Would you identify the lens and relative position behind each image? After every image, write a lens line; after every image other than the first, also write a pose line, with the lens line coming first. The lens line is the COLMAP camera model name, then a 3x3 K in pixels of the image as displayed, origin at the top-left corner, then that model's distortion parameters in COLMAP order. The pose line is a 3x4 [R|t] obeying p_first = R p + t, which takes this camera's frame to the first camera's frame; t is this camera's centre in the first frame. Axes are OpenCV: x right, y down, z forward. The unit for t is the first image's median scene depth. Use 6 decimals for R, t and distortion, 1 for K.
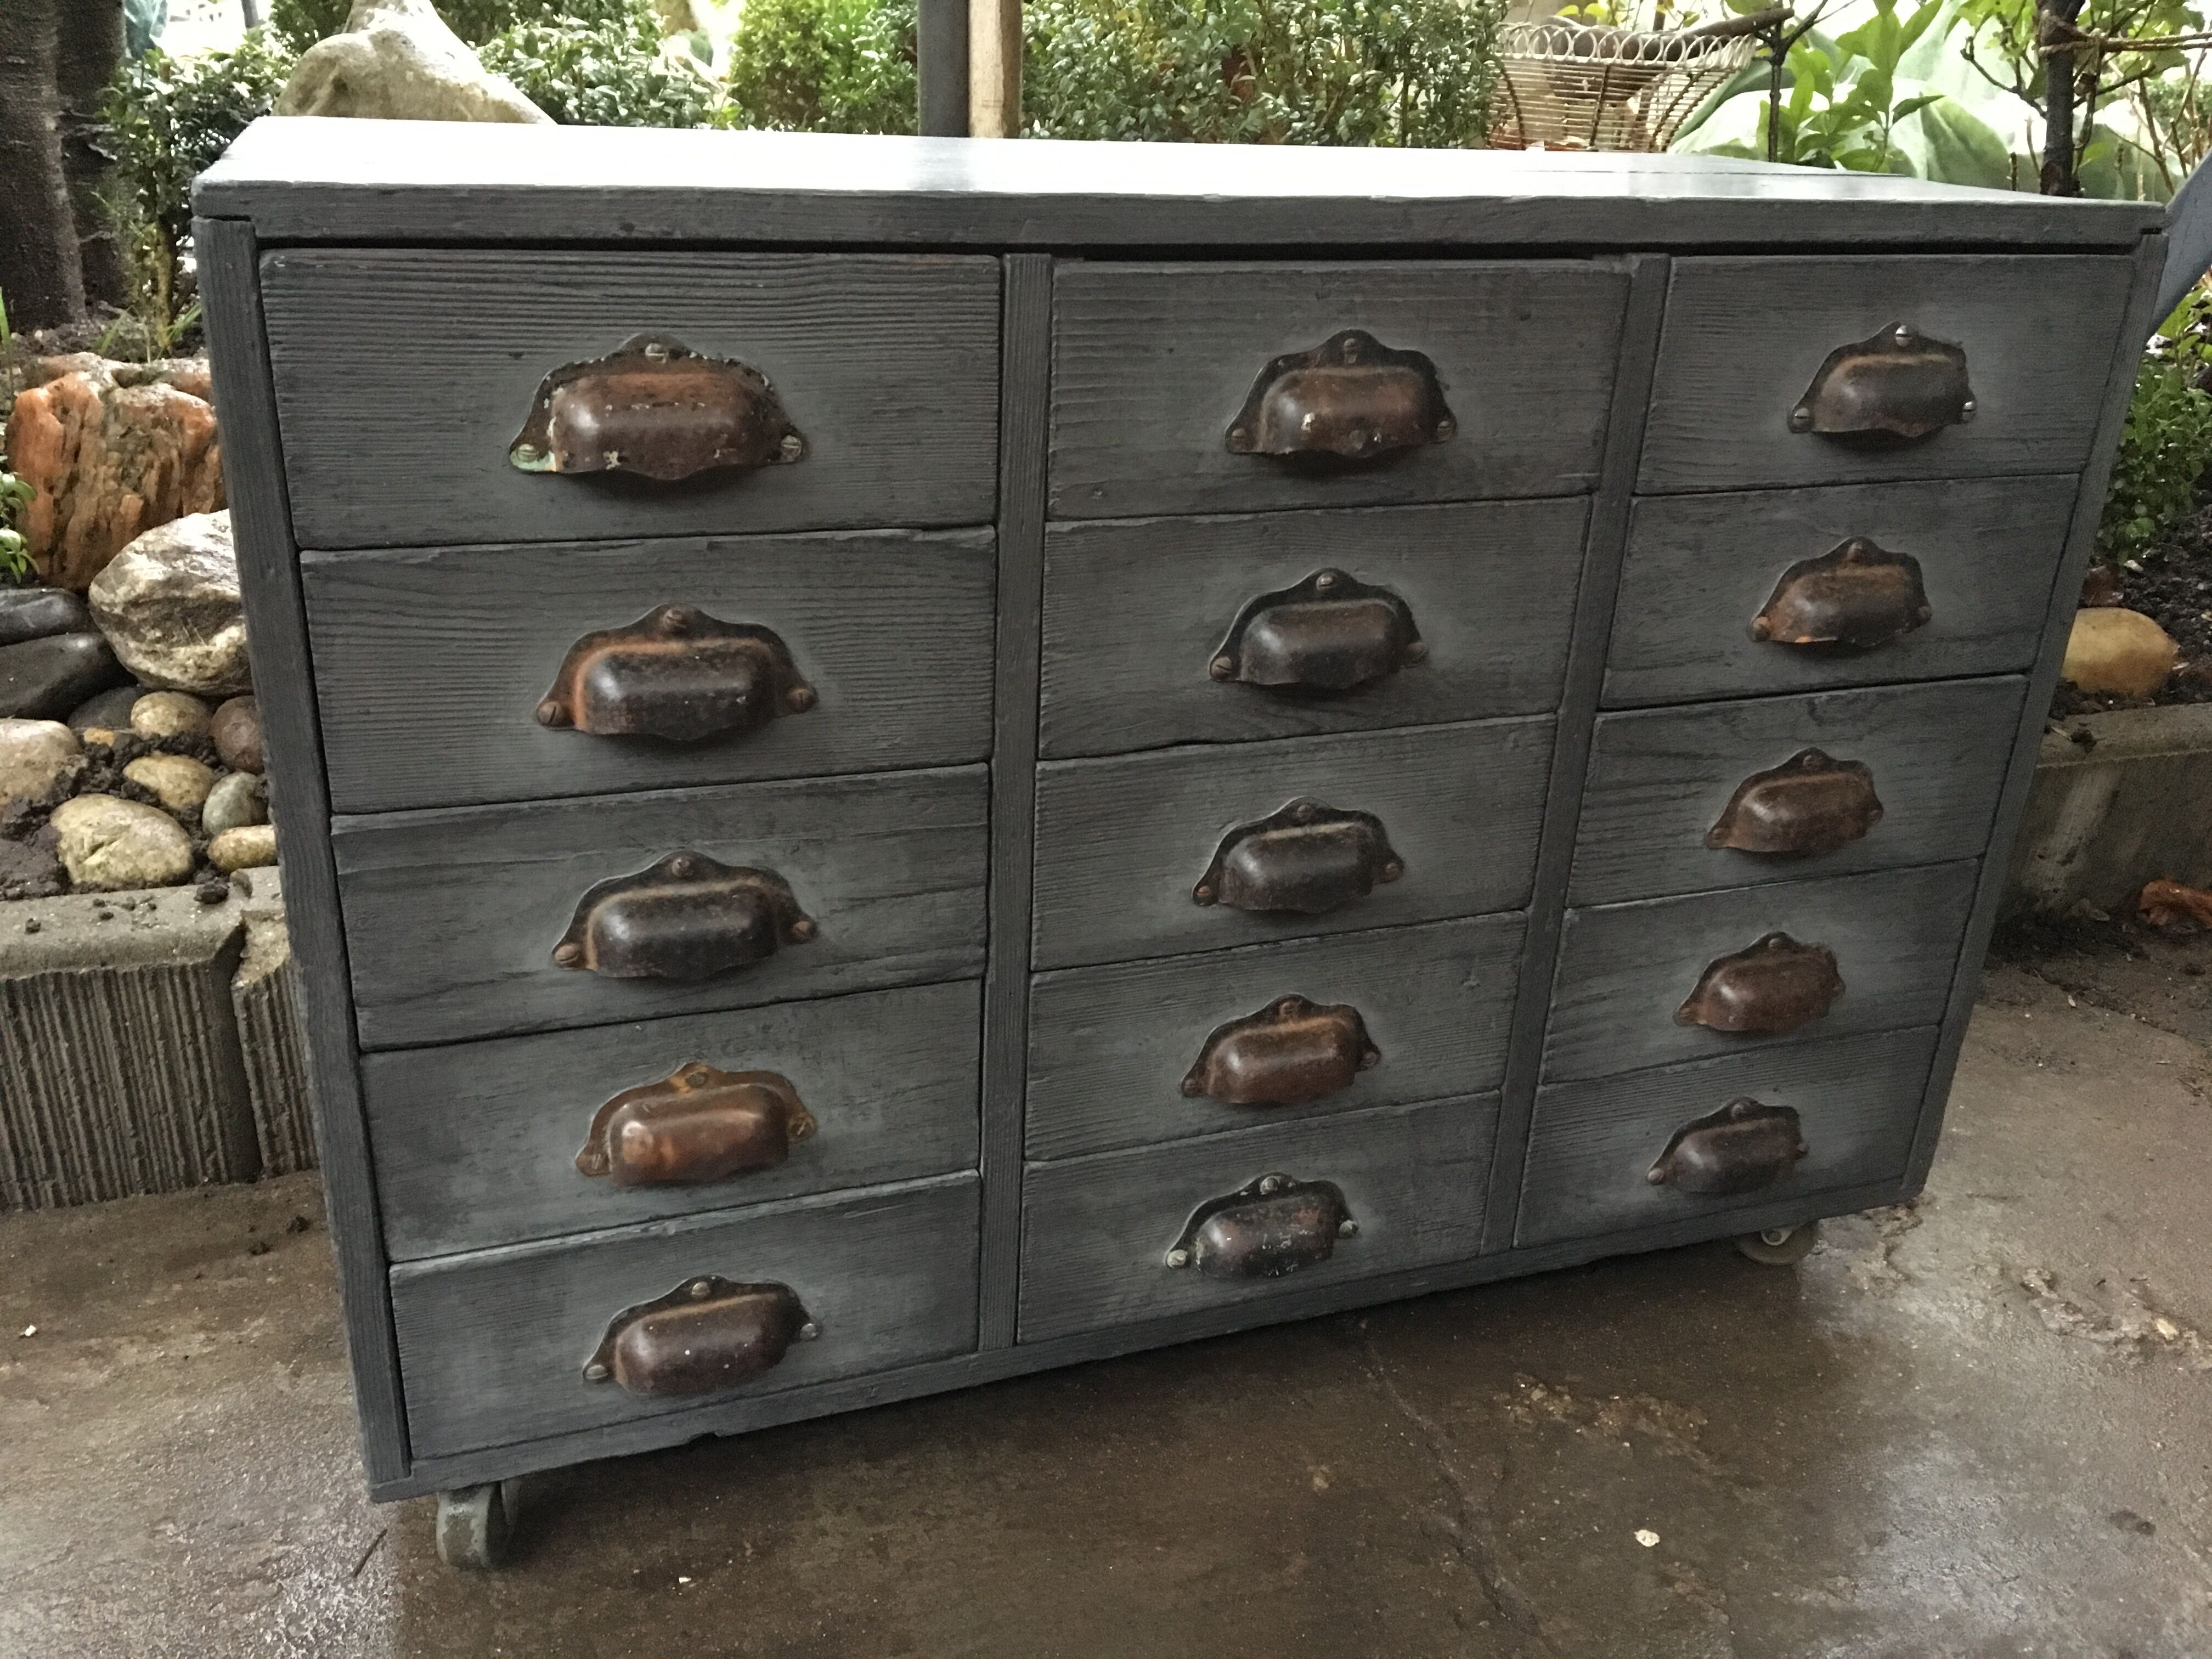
lens RADIAL K [[1846.9, 0, 1100.6], [0, 1846.9, 829.9], [0, 0, 1]] dist [0.079980, -0.107378]
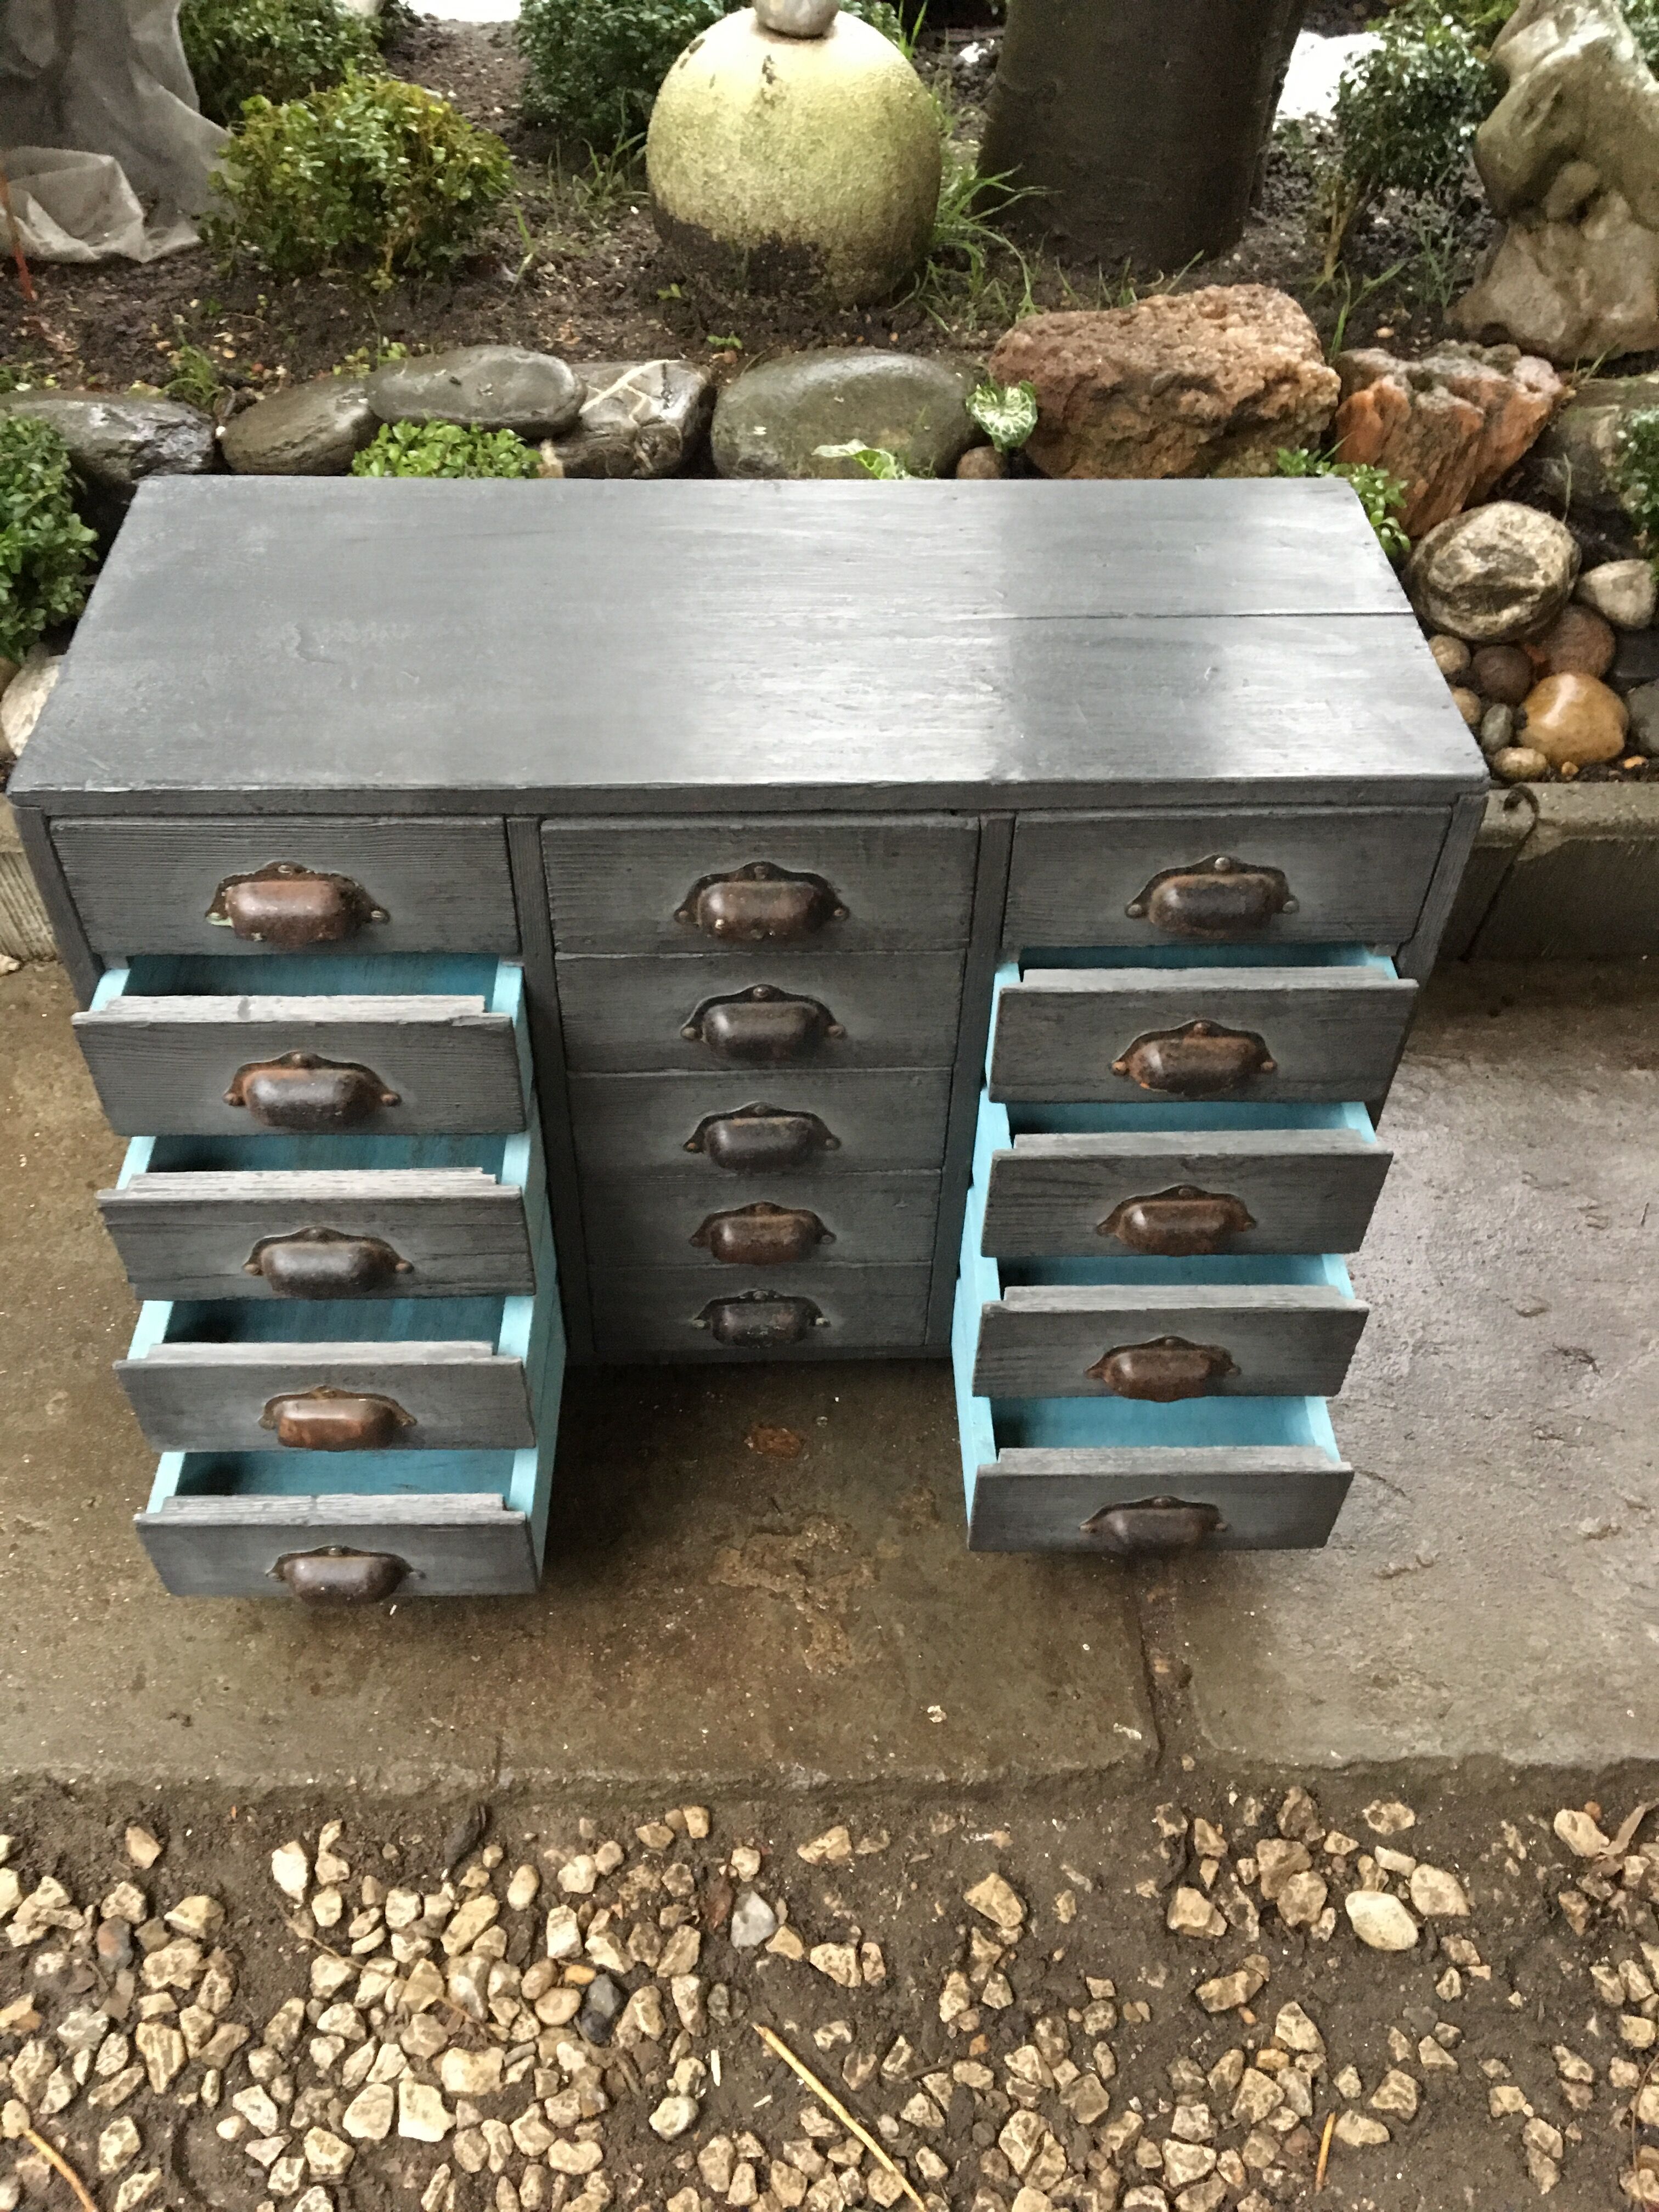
lens RADIAL K [[1845.2, 0, 815.8], [0, 1845.2, 1101.1], [0, 0, 1]] dist [0.093268, -0.142202]
pose [[0.955629, 0.193502, -0.222106, 0.484536], [-0.096308, 0.917788, 0.385215, -0.596369], [0.278386, -0.346731, 0.895700, -0.316117]]
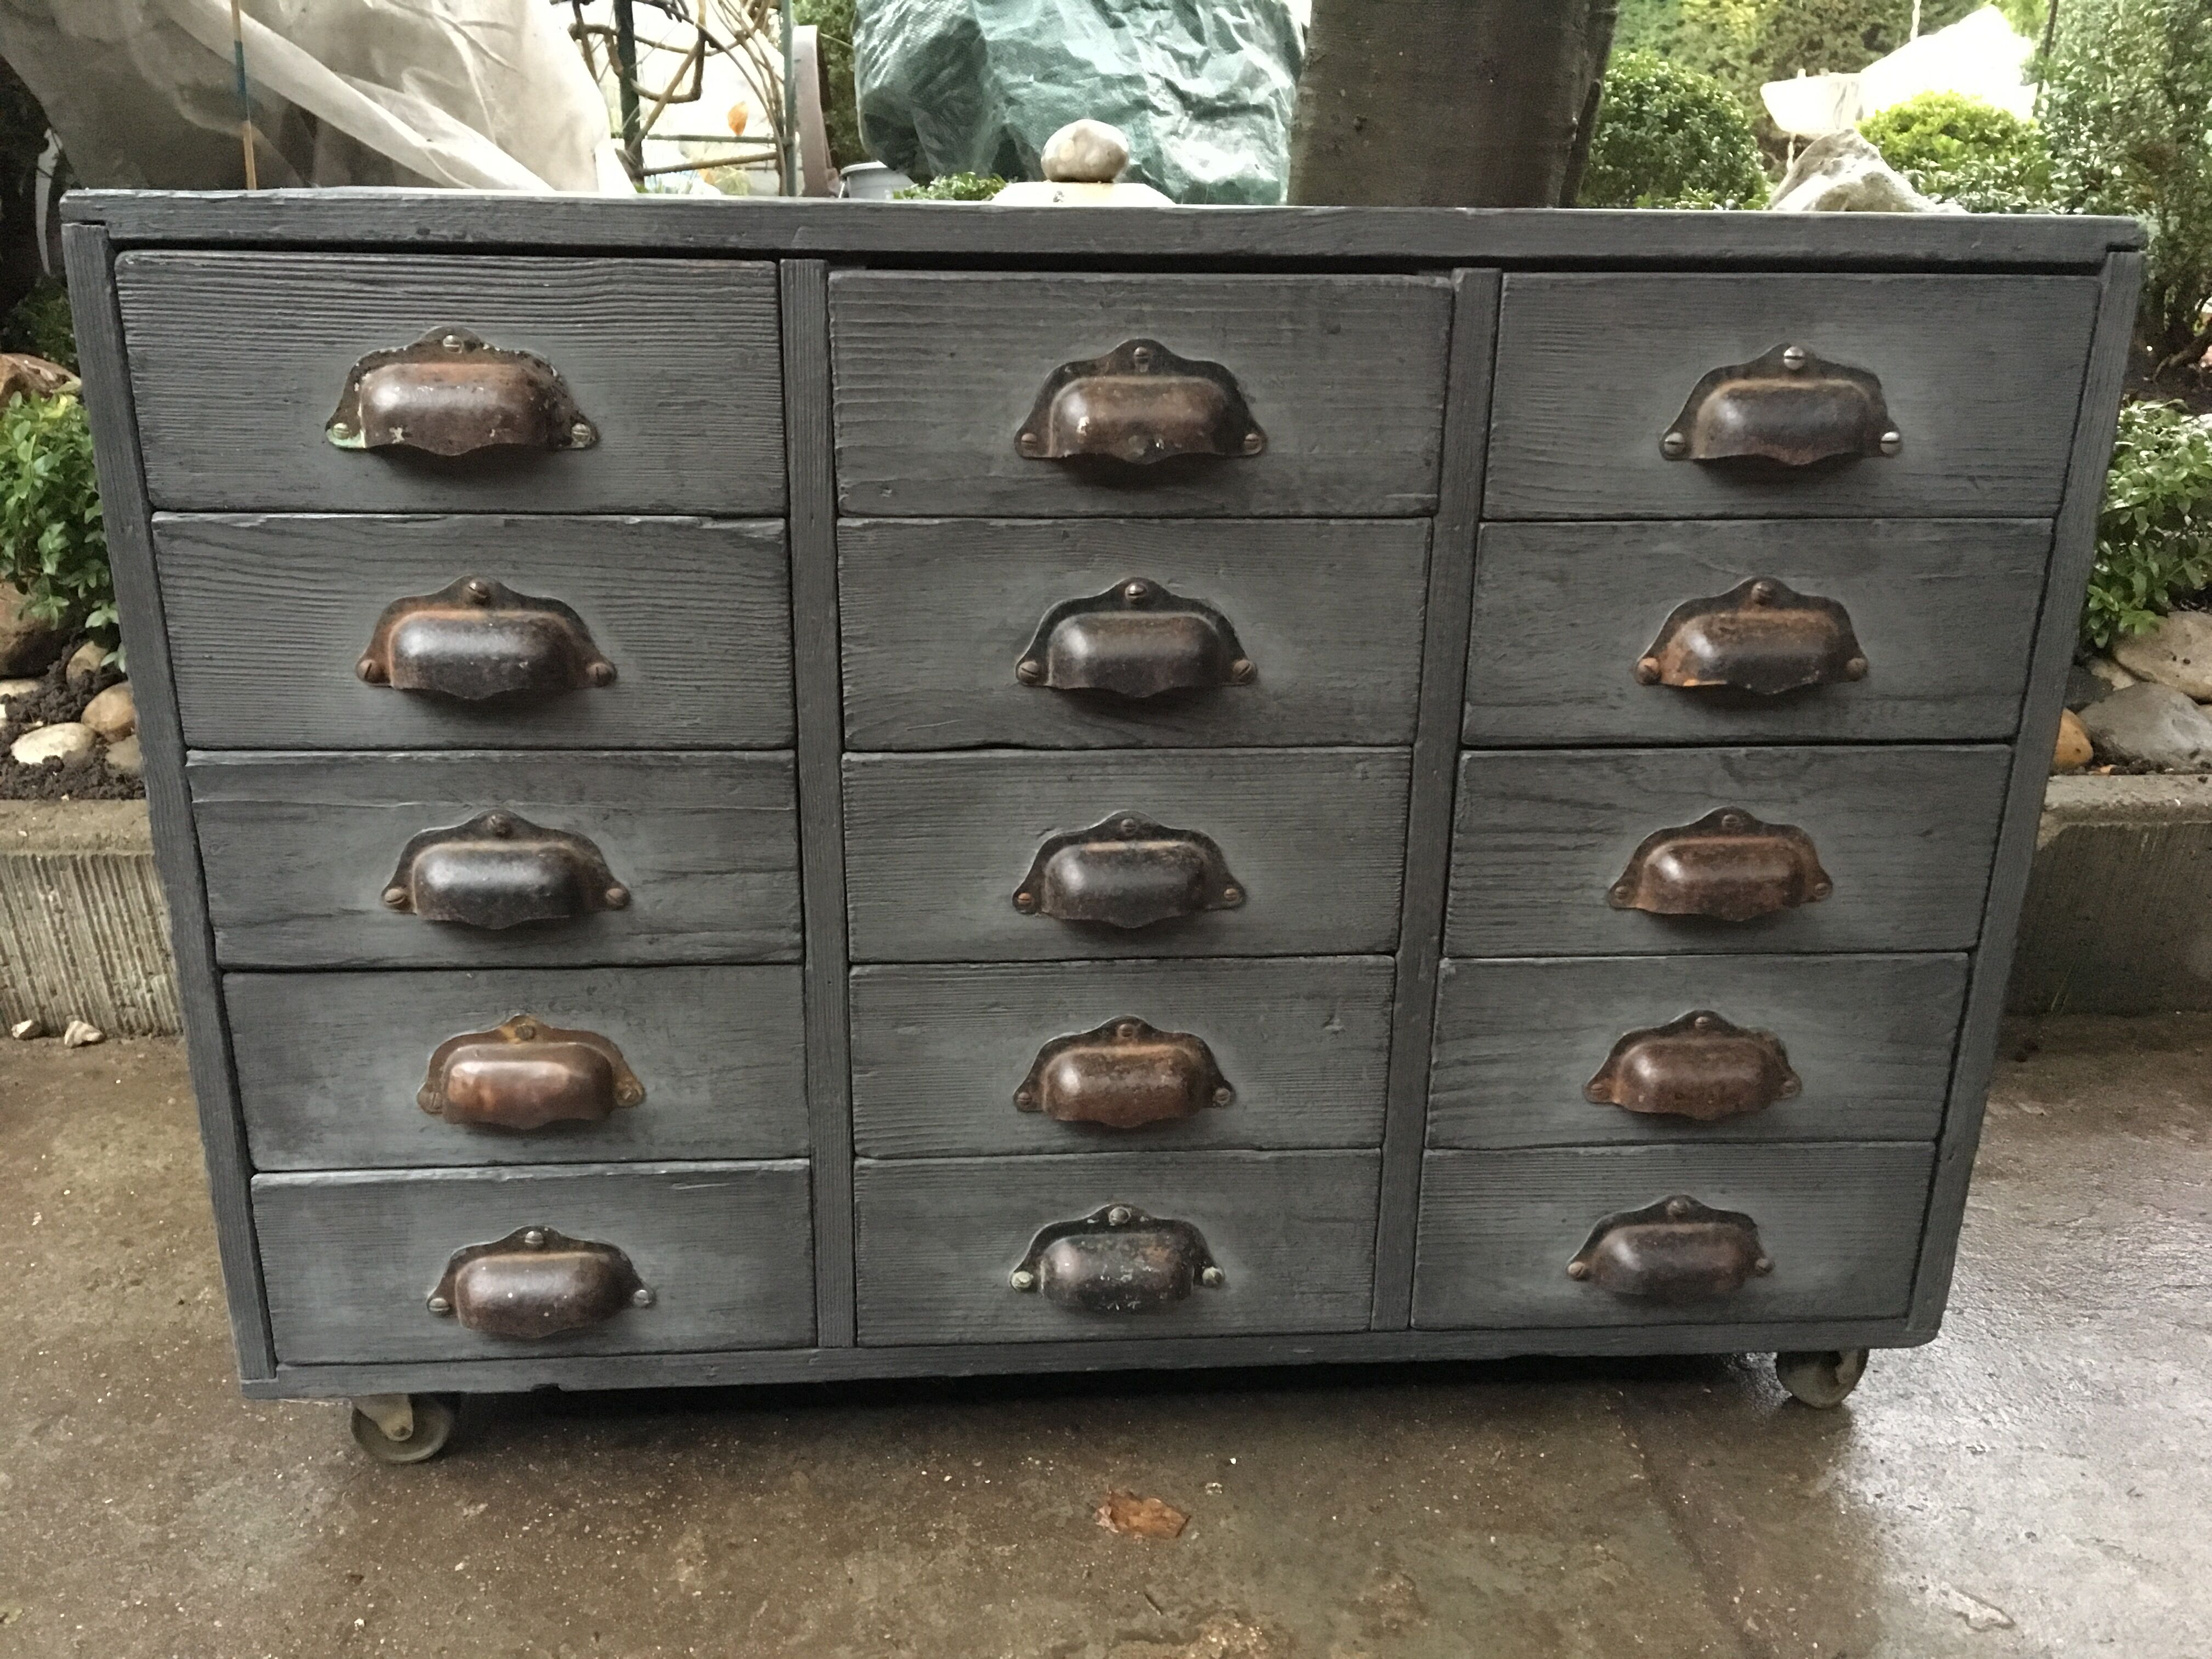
lens RADIAL K [[1845.2, 0, 1098.8], [0, 1845.2, 833.9], [0, 0, 1]] dist [0.093268, -0.142202]
pose [[0.964935, 0.061269, -0.255237, 0.351742], [-0.081312, 0.994317, -0.068721, 0.064540], [0.249576, 0.087065, 0.964433, 0.036654]]
